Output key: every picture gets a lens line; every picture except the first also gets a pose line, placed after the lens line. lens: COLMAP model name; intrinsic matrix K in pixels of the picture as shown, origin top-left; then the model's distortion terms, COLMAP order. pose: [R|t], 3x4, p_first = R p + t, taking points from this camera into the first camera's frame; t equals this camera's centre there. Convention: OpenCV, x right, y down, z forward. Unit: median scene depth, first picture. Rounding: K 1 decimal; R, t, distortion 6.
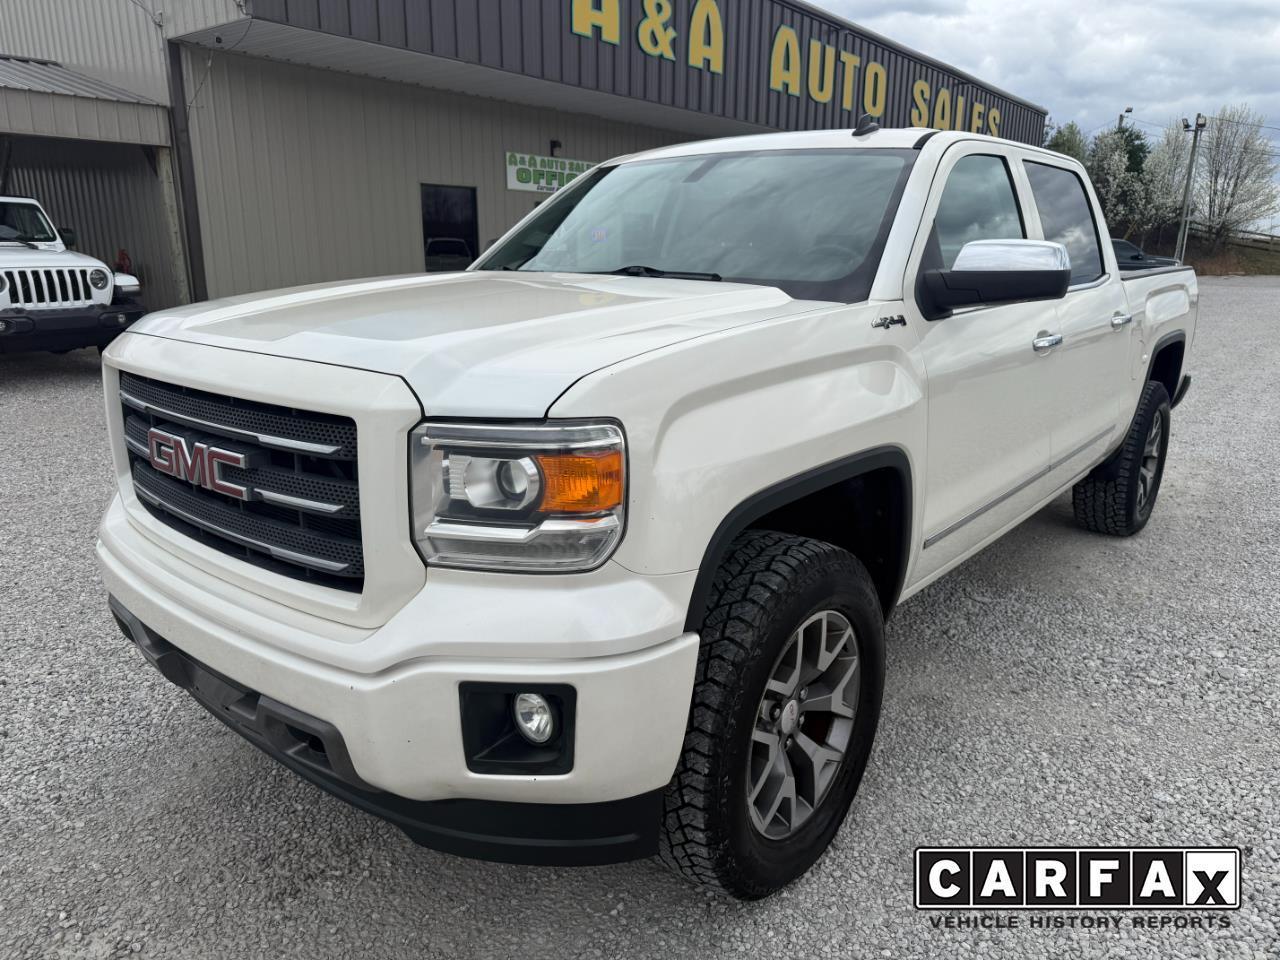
lens RADIAL K [[901.3, 0, 648.0], [0, 901.3, 482.4], [0, 0, 1]] dist [-0.004162, -0.007226]
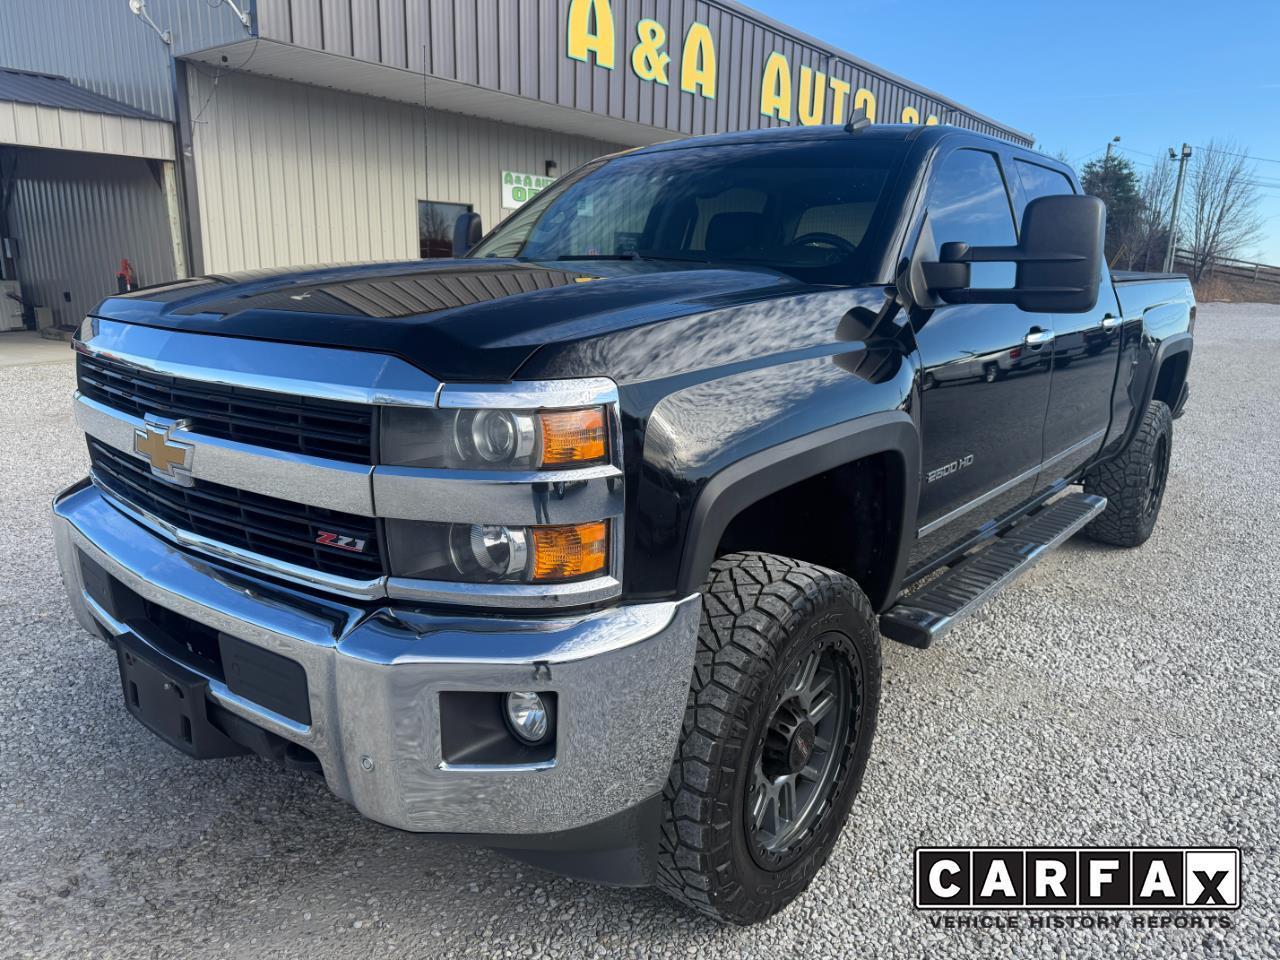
lens RADIAL K [[903.4, 0, 645.8], [0, 903.4, 480.0], [0, 0, 1]] dist [-0.004487, -0.007539]
pose [[0.999895, 0.012858, 0.006754, 0.003263], [-0.012693, 0.999636, -0.023811, 0.006375], [-0.007058, 0.023723, 0.999694, -0.017433]]
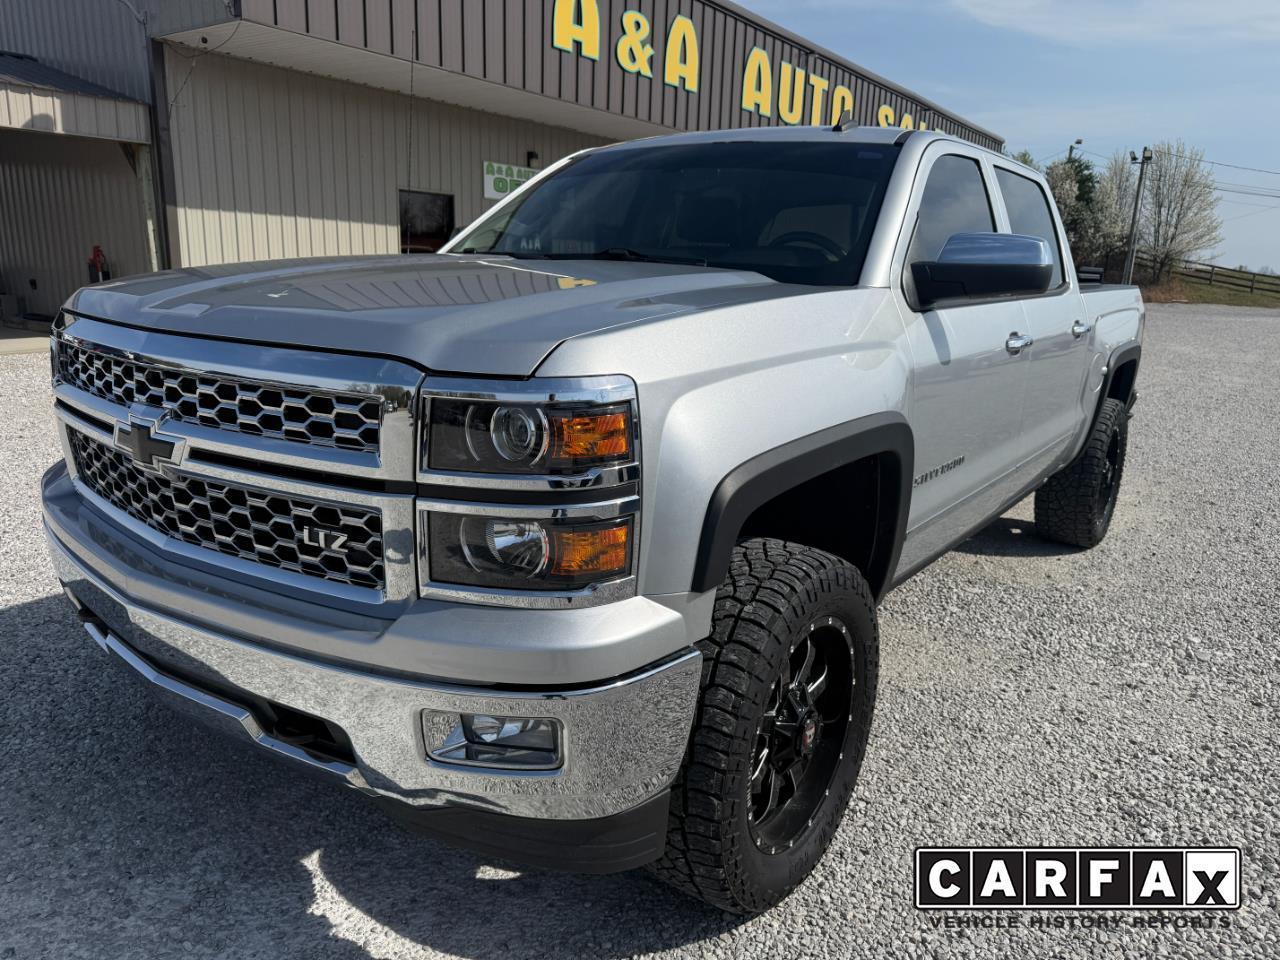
lens RADIAL K [[901.3, 0, 646.5], [0, 901.3, 479.9], [0, 0, 1]] dist [-0.004162, -0.007226]
pose [[0.998768, 0.015570, 0.047120, -0.016551], [-0.014683, 0.999710, -0.019111, 0.006733], [-0.047404, 0.018396, 0.998706, -0.010402]]
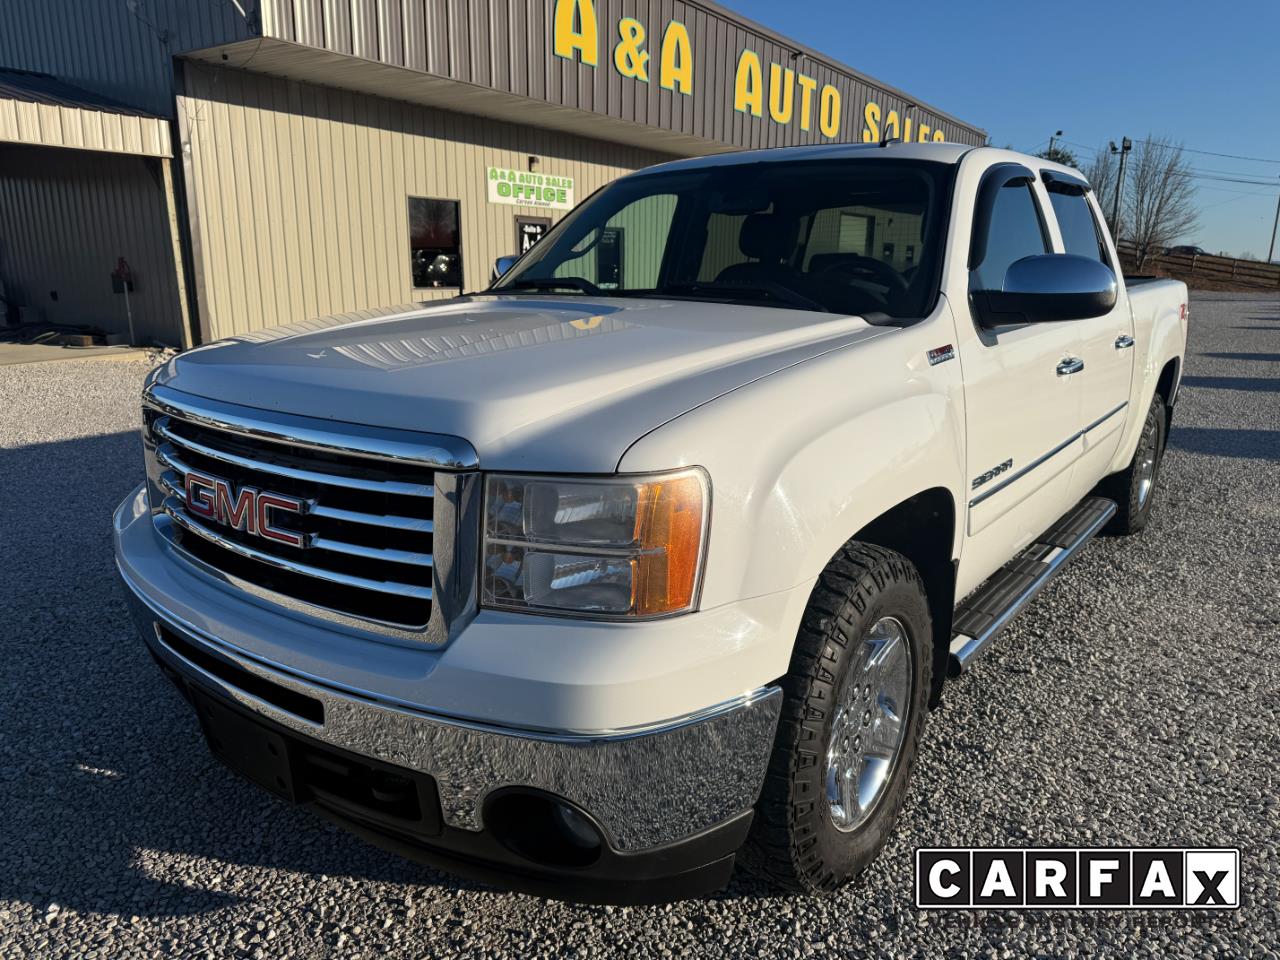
lens RADIAL K [[901.3, 0, 643.5], [0, 901.3, 480.9], [0, 0, 1]] dist [-0.004162, -0.007226]
pose [[0.998398, -0.008291, 0.055972, -0.037101], [0.009249, 0.999815, -0.016868, 0.014296], [-0.055822, 0.017359, 0.998290, -0.040026]]
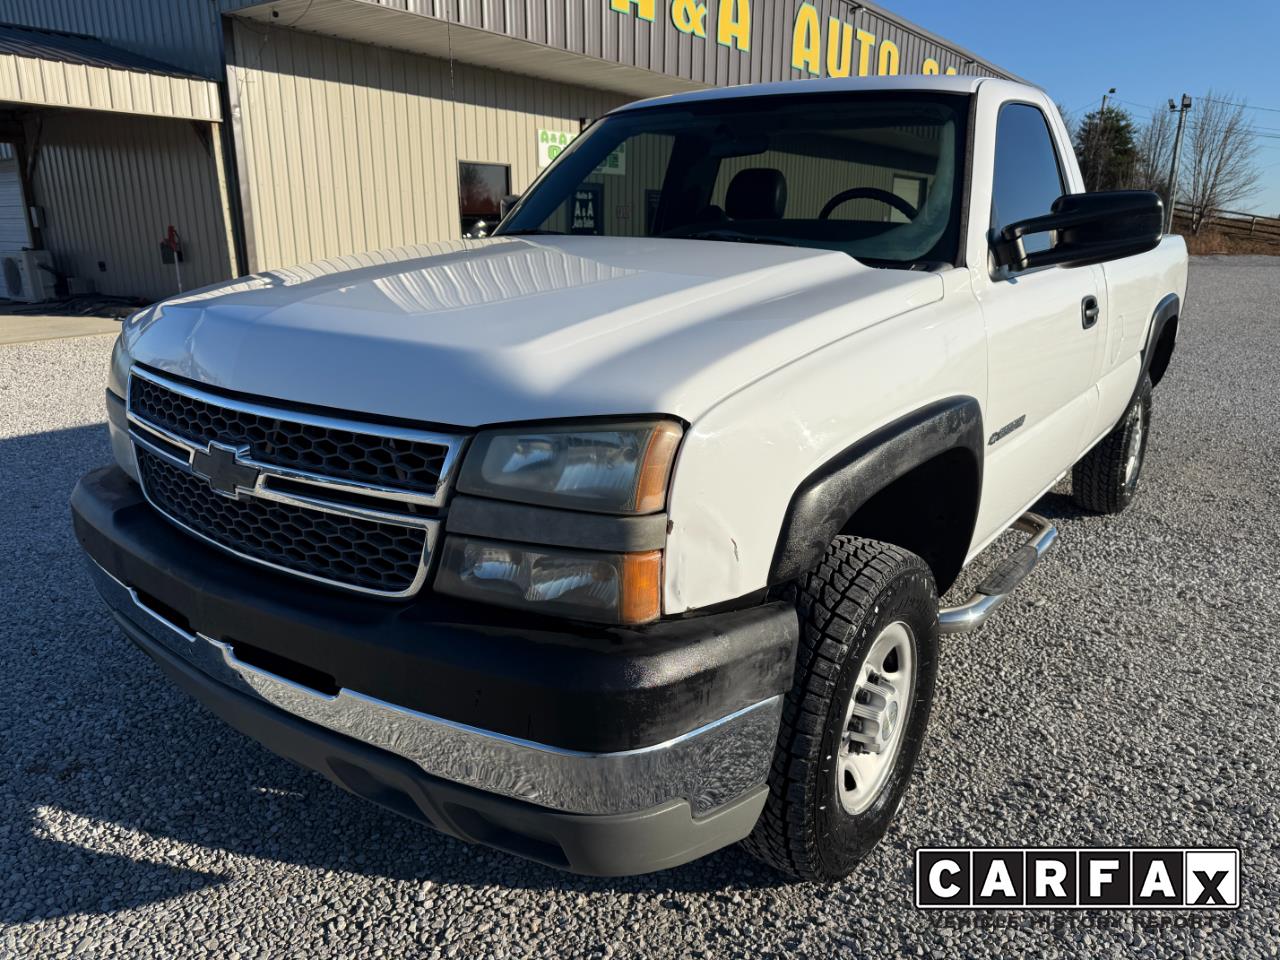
lens RADIAL K [[901.3, 0, 639.9], [0, 901.3, 483.1], [0, 0, 1]] dist [-0.004162, -0.007226]
pose [[0.999769, -0.006043, 0.020624, -0.064775], [0.005626, 0.999780, 0.020228, 0.006973], [-0.020741, -0.020107, 0.999583, -0.011732]]
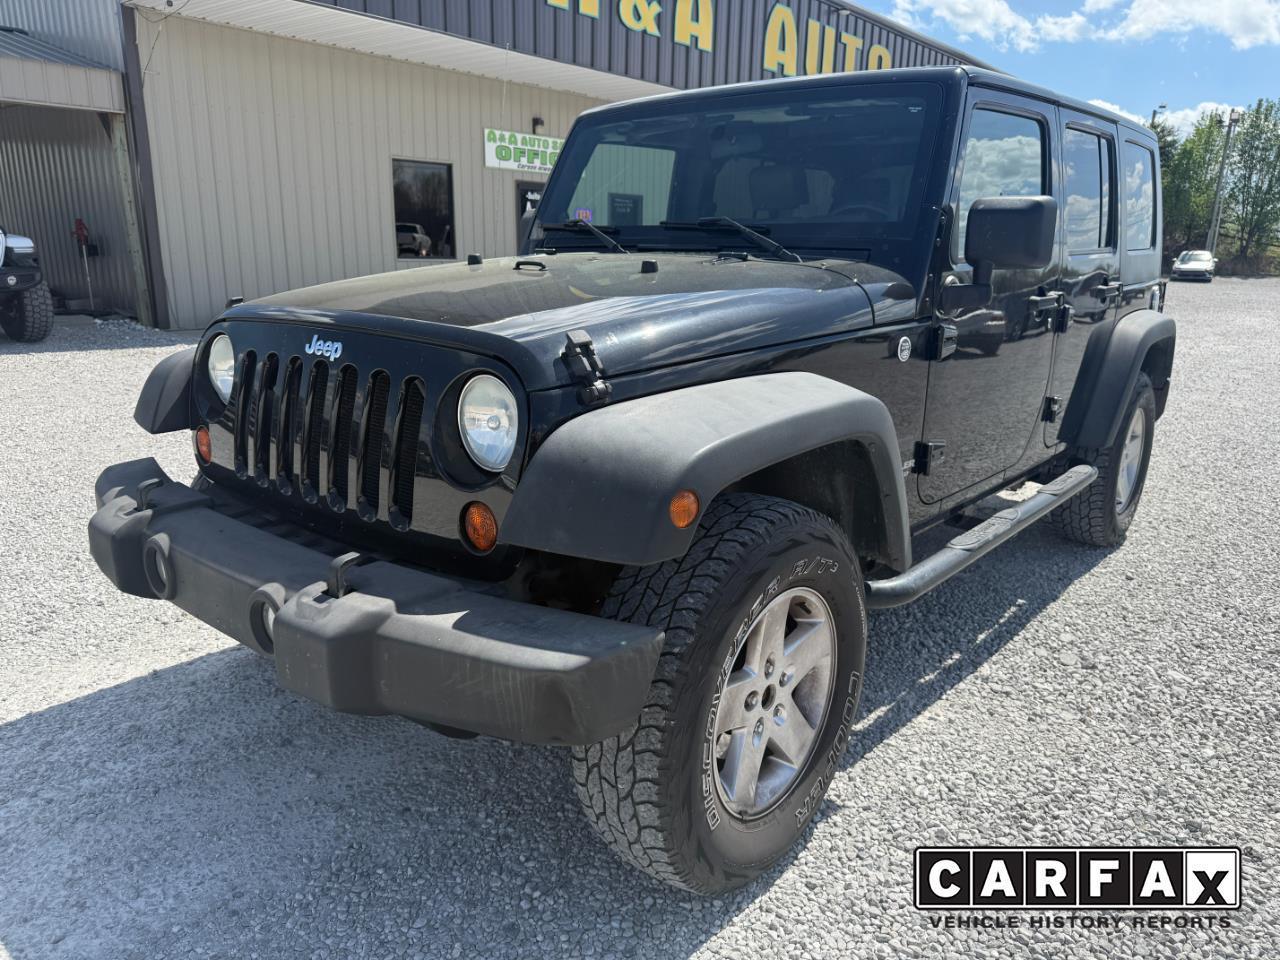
lens RADIAL K [[901.3, 0, 653.4], [0, 901.3, 484.1], [0, 0, 1]] dist [-0.004162, -0.007226]
pose [[0.999423, 0.022352, -0.025589, 0.057235], [-0.022149, 0.999721, 0.008168, 0.007338], [0.025764, -0.007596, 0.999639, 0.022083]]
